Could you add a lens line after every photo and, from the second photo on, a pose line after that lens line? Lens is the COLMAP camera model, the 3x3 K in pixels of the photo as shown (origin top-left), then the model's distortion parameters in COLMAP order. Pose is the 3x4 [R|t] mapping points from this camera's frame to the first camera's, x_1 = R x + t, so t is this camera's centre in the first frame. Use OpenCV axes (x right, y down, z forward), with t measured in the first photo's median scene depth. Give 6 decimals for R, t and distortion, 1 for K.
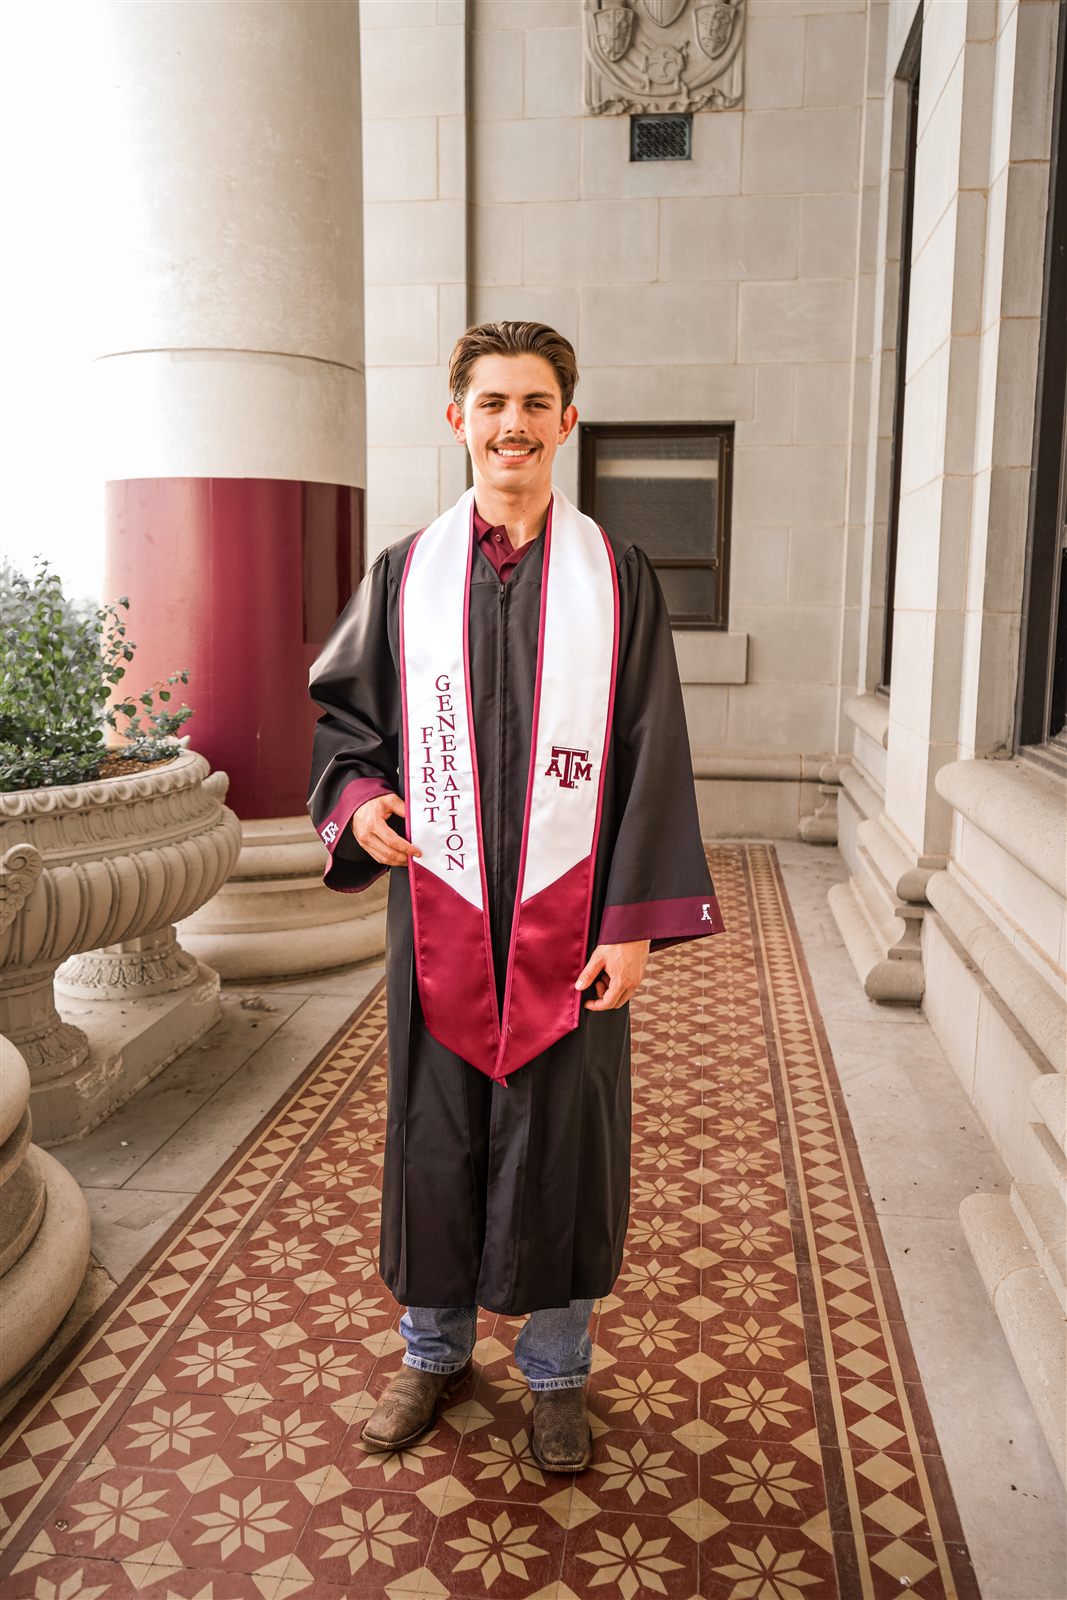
lens RADIAL K [[1305.4, 0, 534.3], [0, 1305.4, 795.7], [0, 0, 1]] dist [-0.004381, 0.017045]
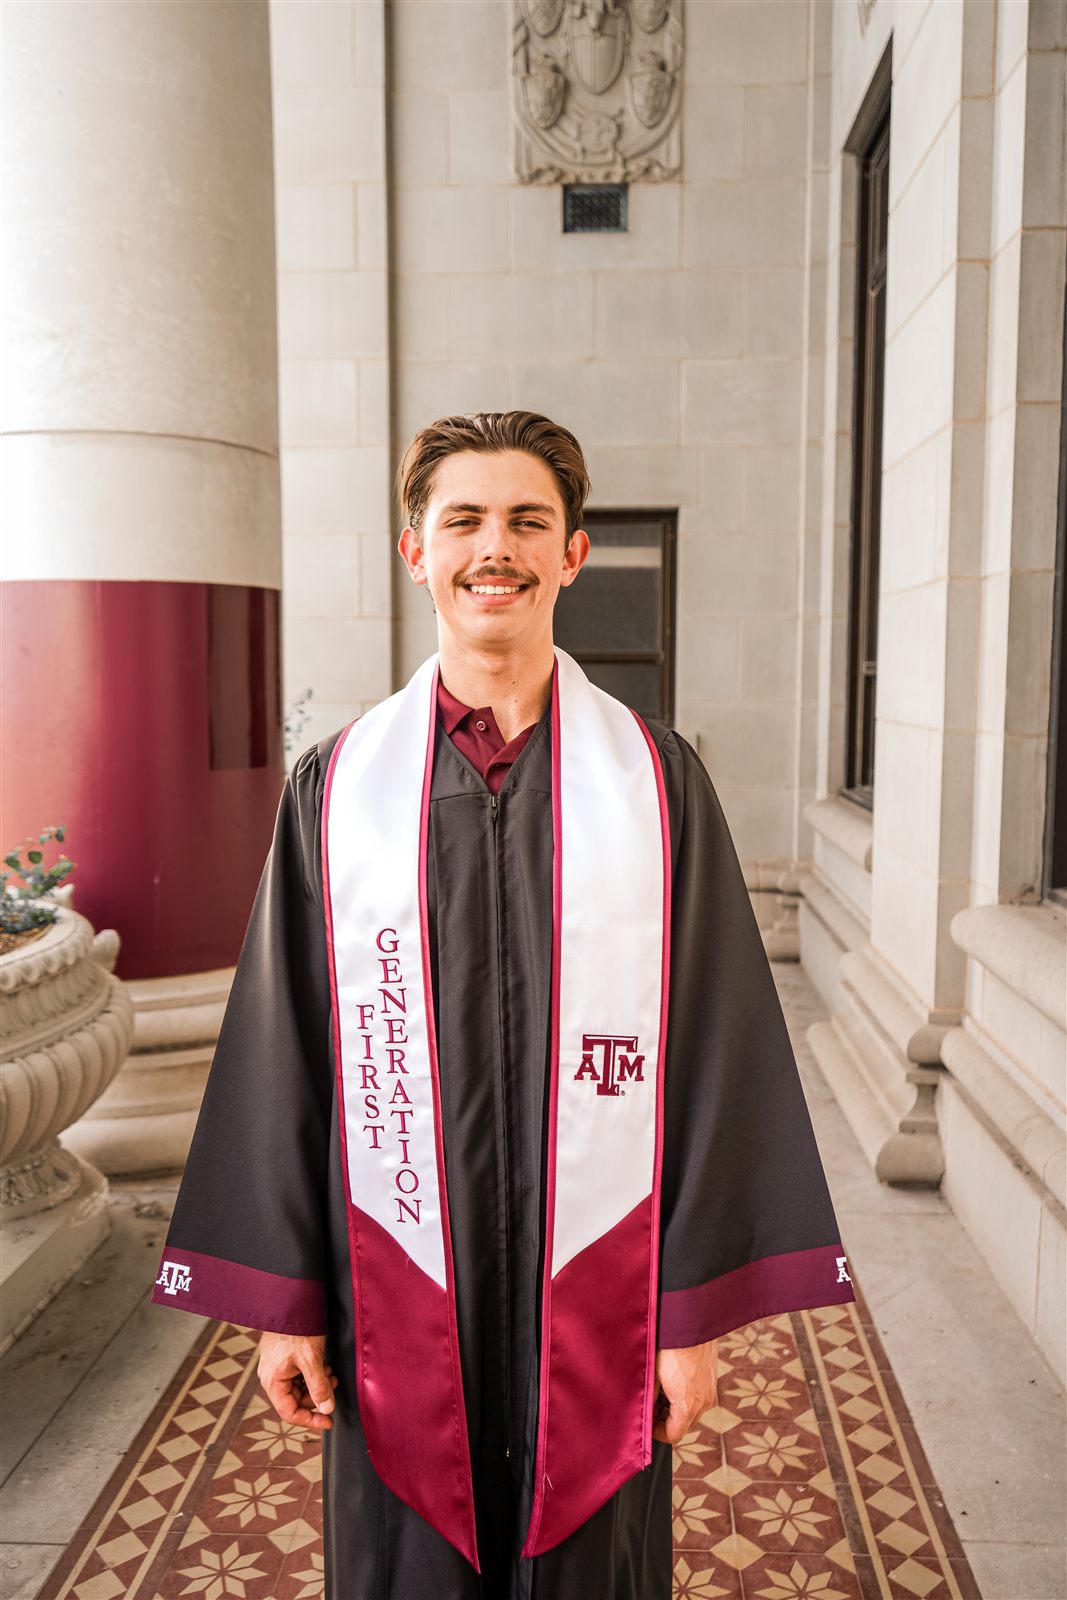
lens RADIAL K [[1305.4, 0, 534.3], [0, 1305.4, 795.7], [0, 0, 1]] dist [-0.004381, 0.017045]
pose [[0.997665, -0.013023, 0.067042, -0.022690], [0.016509, 0.998526, -0.051699, -0.052860], [-0.066270, 0.052685, 0.996410, 0.136856]]
